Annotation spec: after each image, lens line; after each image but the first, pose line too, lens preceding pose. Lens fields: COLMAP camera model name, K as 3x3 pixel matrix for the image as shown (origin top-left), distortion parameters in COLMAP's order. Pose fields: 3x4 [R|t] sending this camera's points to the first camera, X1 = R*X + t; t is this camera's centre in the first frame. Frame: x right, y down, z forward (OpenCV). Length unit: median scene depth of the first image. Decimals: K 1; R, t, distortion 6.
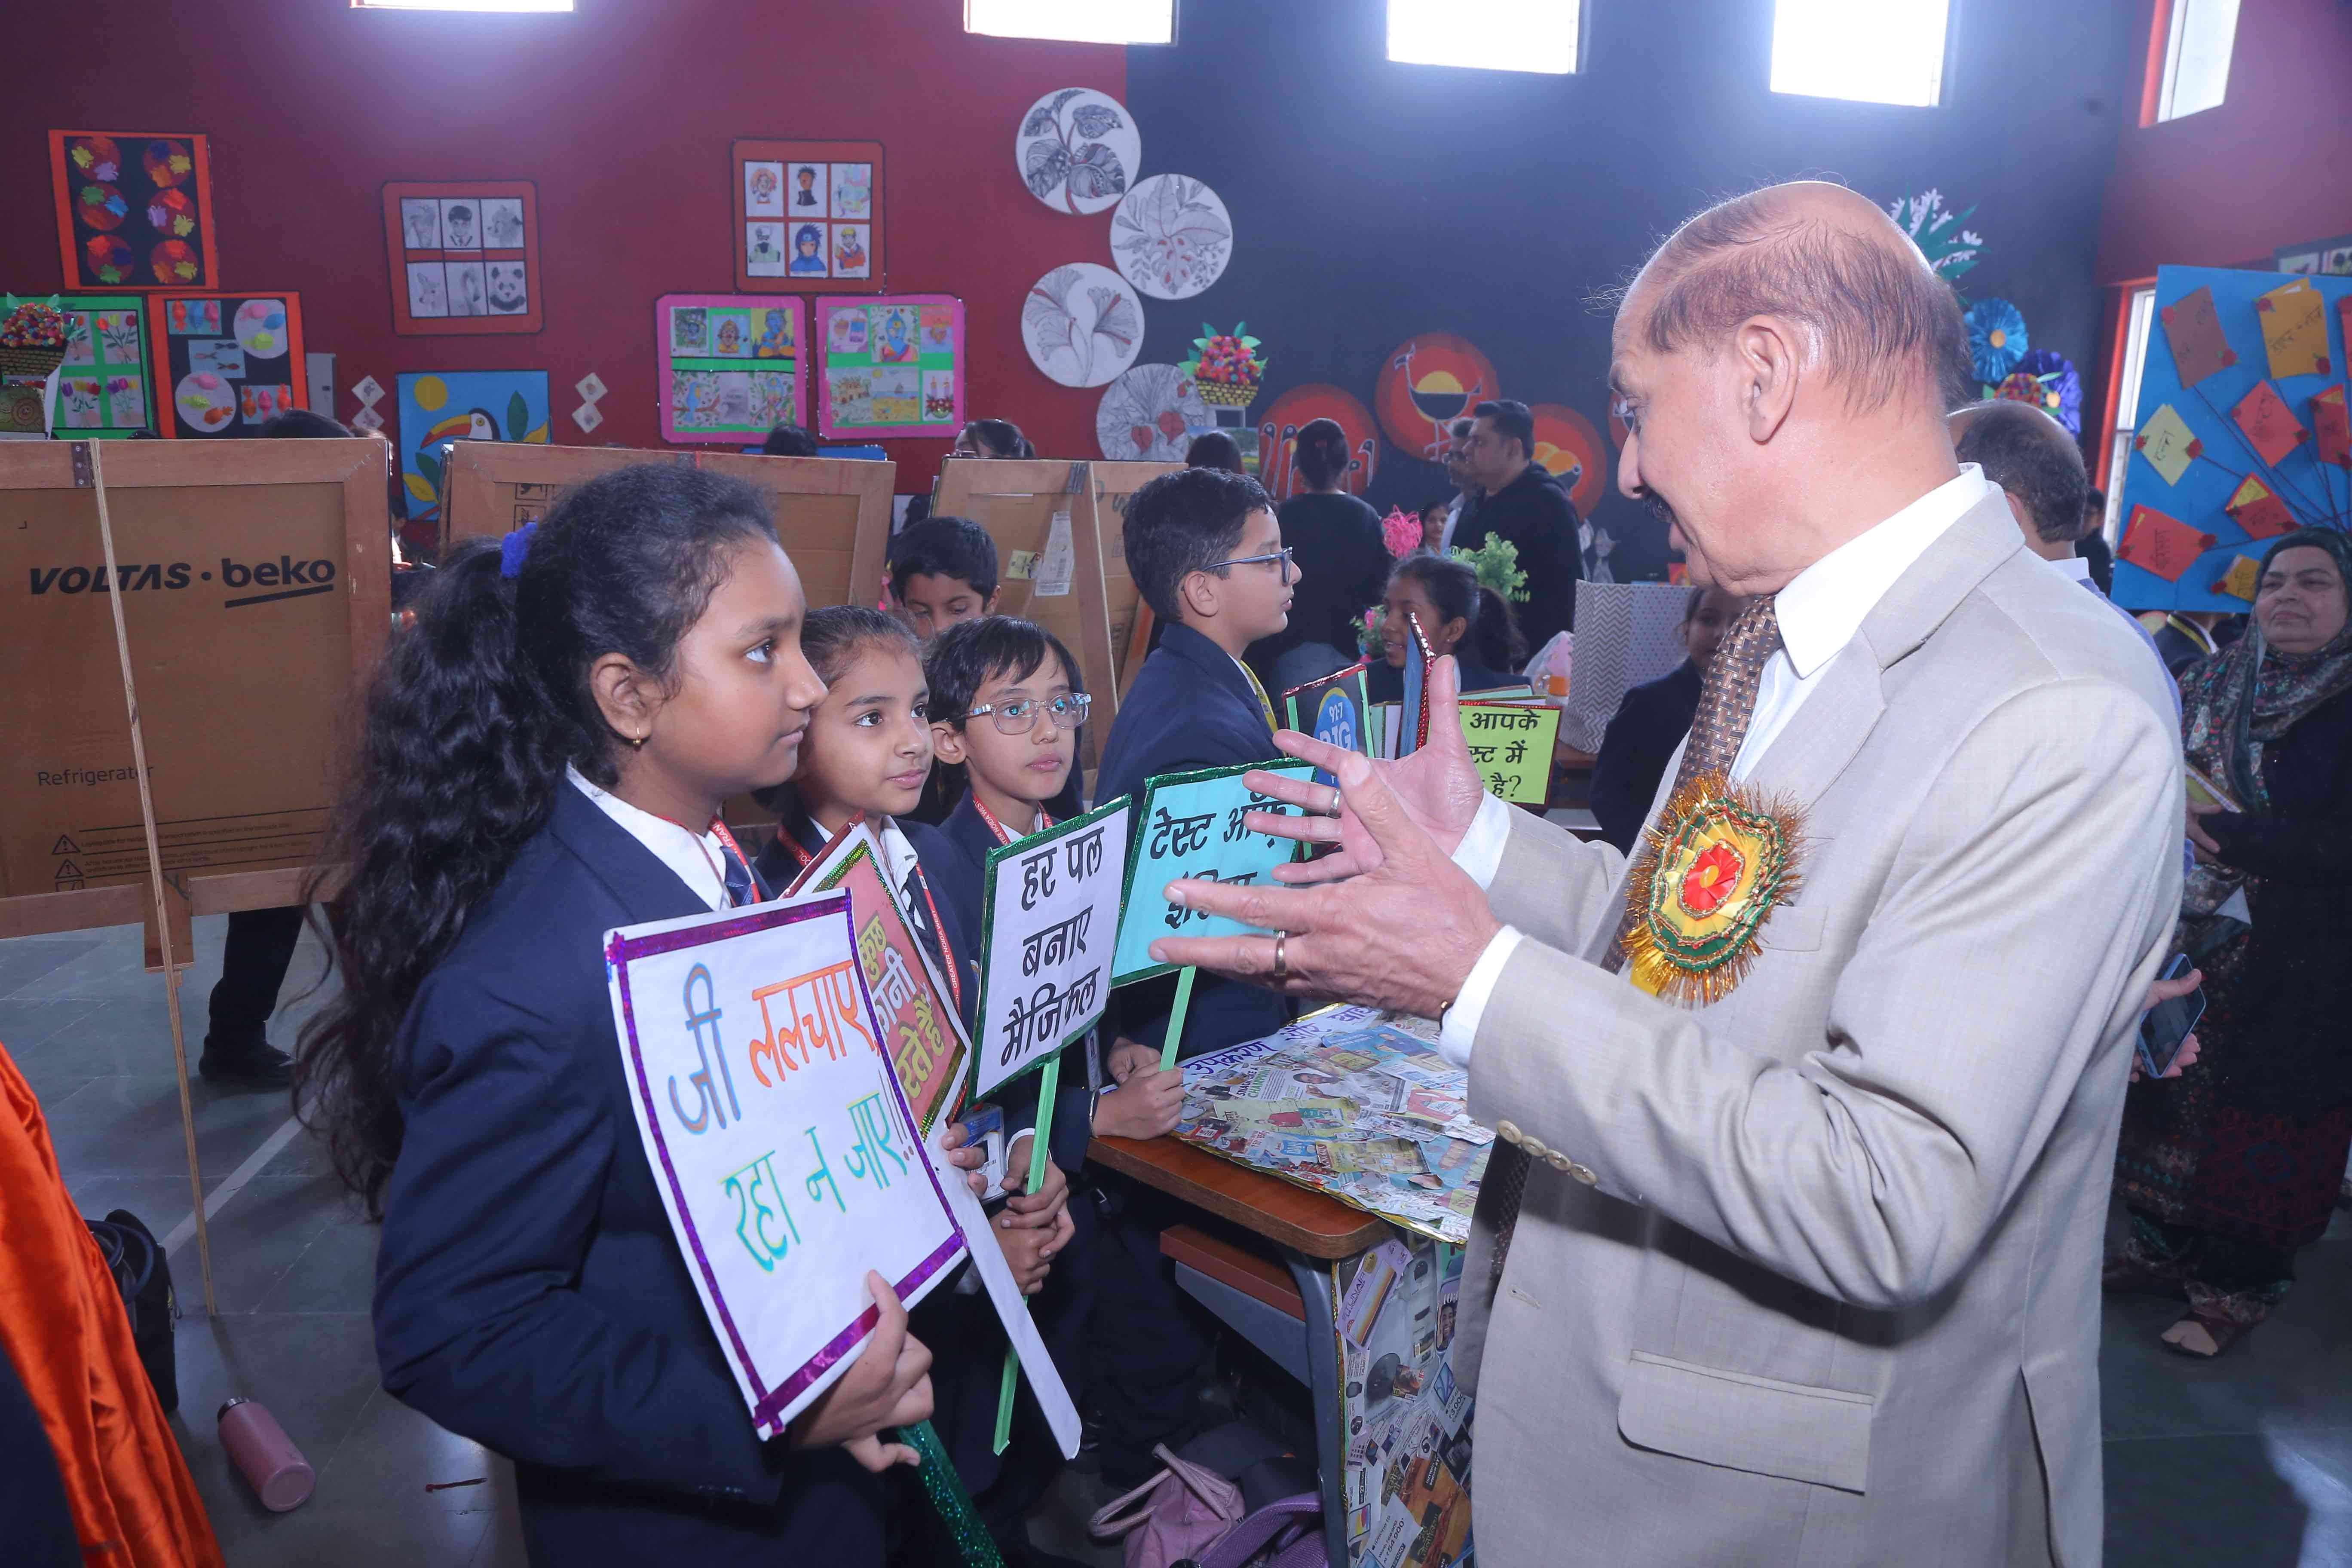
lens RADIAL K [[1608.1, 0, 1167.8], [0, 1608.1, 788.4], [0, 0, 1]] dist [-0.129646, 0.083657]
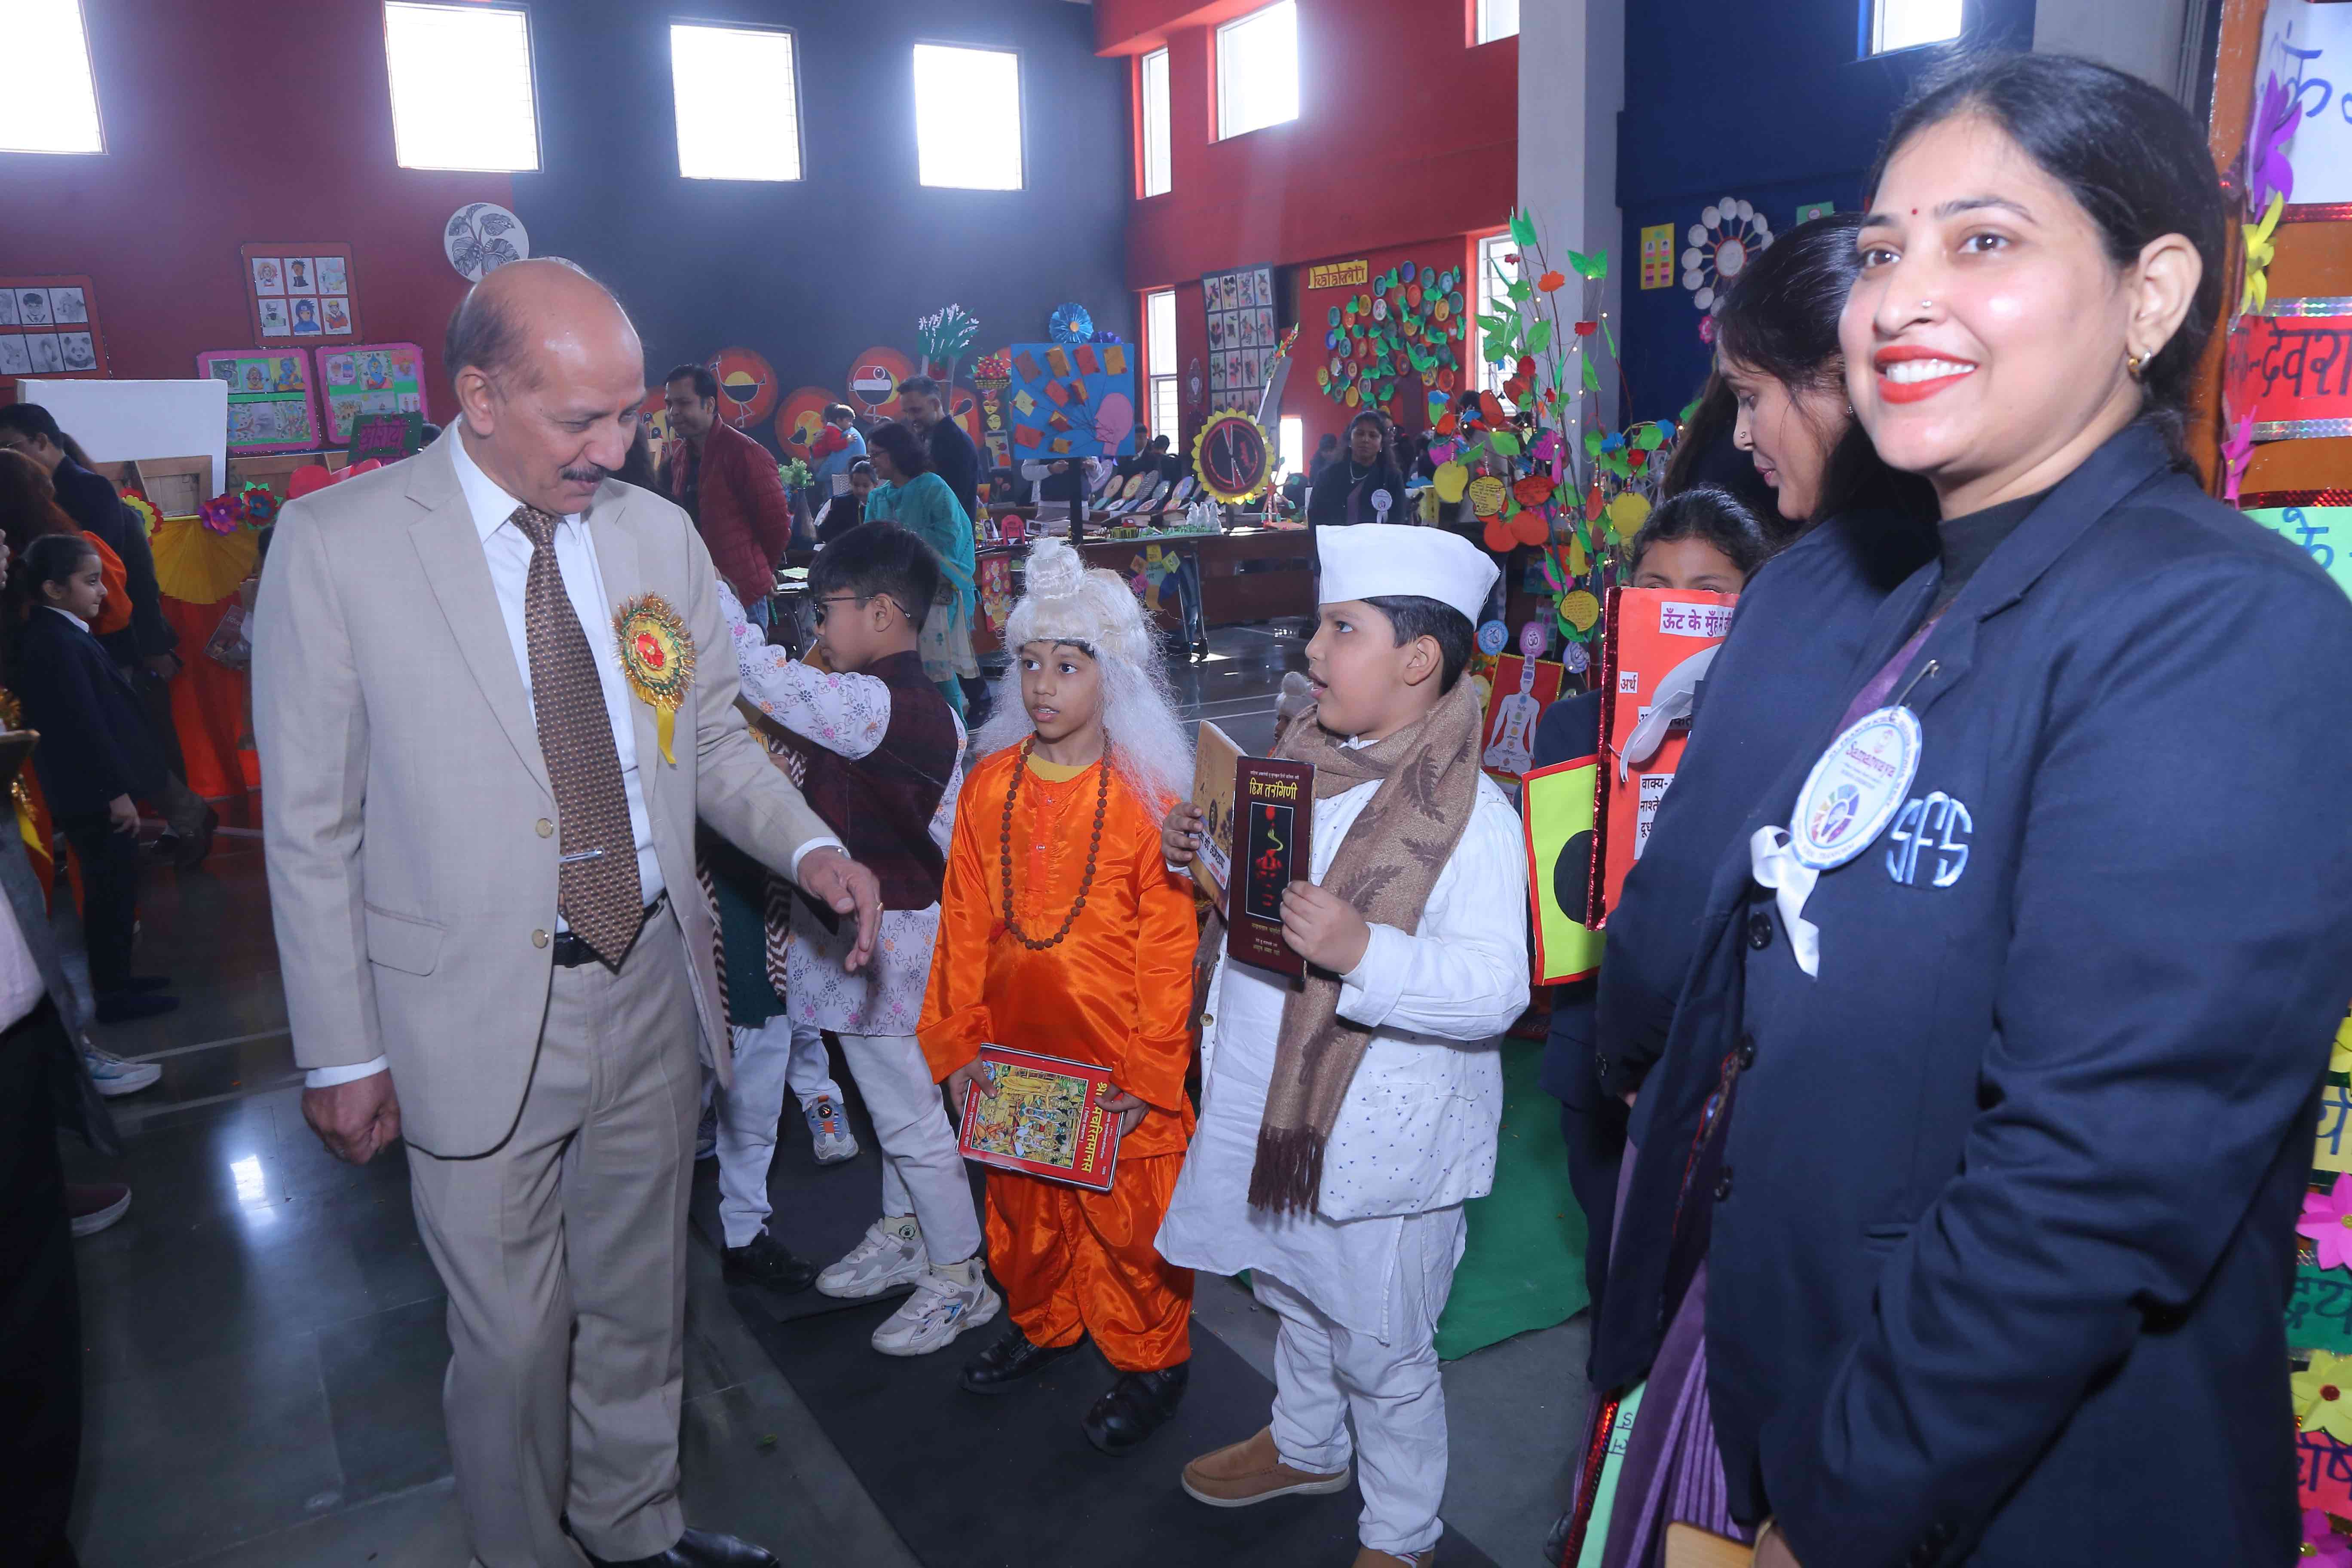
lens RADIAL K [[1608.1, 0, 1167.8], [0, 1608.1, 788.4], [0, 0, 1]] dist [-0.129646, 0.083657]
pose [[0.904037, -0.150895, 0.399935, -0.142752], [0.140373, 0.988533, 0.055664, 0.128518], [-0.403749, 0.005818, 0.914851, -0.648926]]
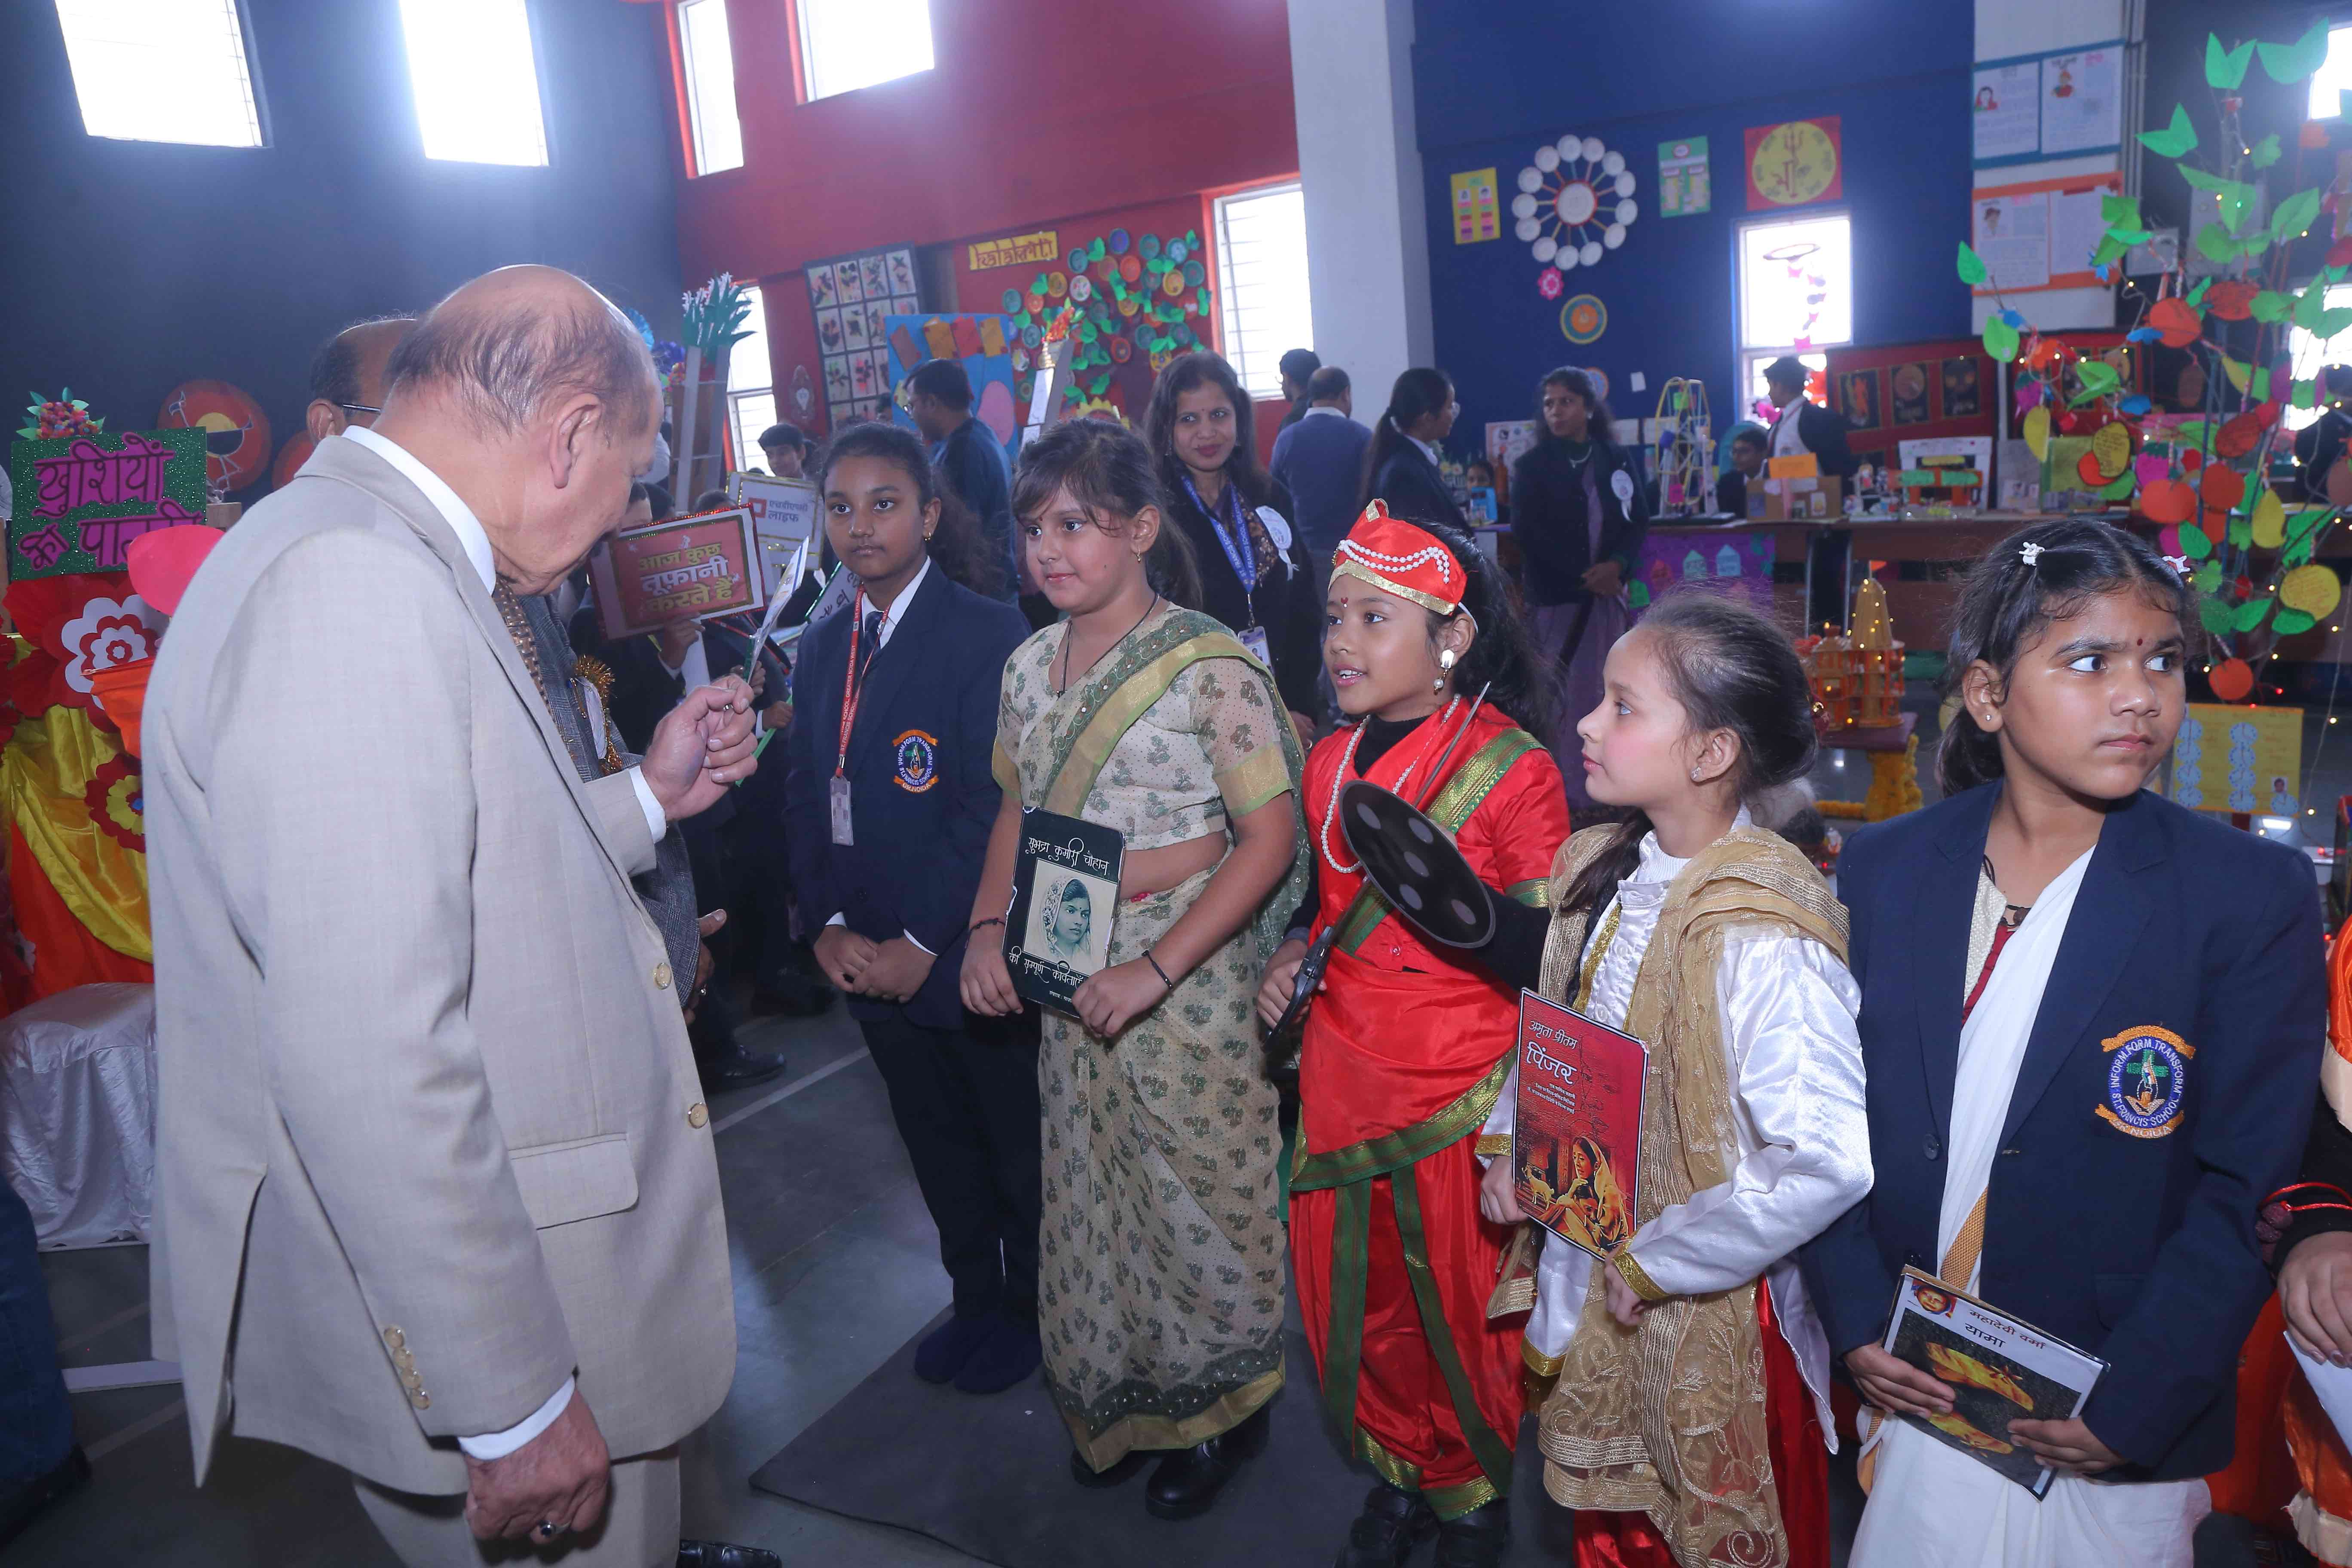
lens RADIAL K [[1608.1, 0, 1167.8], [0, 1608.1, 788.4], [0, 0, 1]] dist [-0.129646, 0.083657]
pose [[0.634974, -0.264763, 0.725747, -0.281731], [0.258599, 0.958087, 0.123269, 0.038052], [-0.727966, 0.109405, 0.676828, -0.227971]]
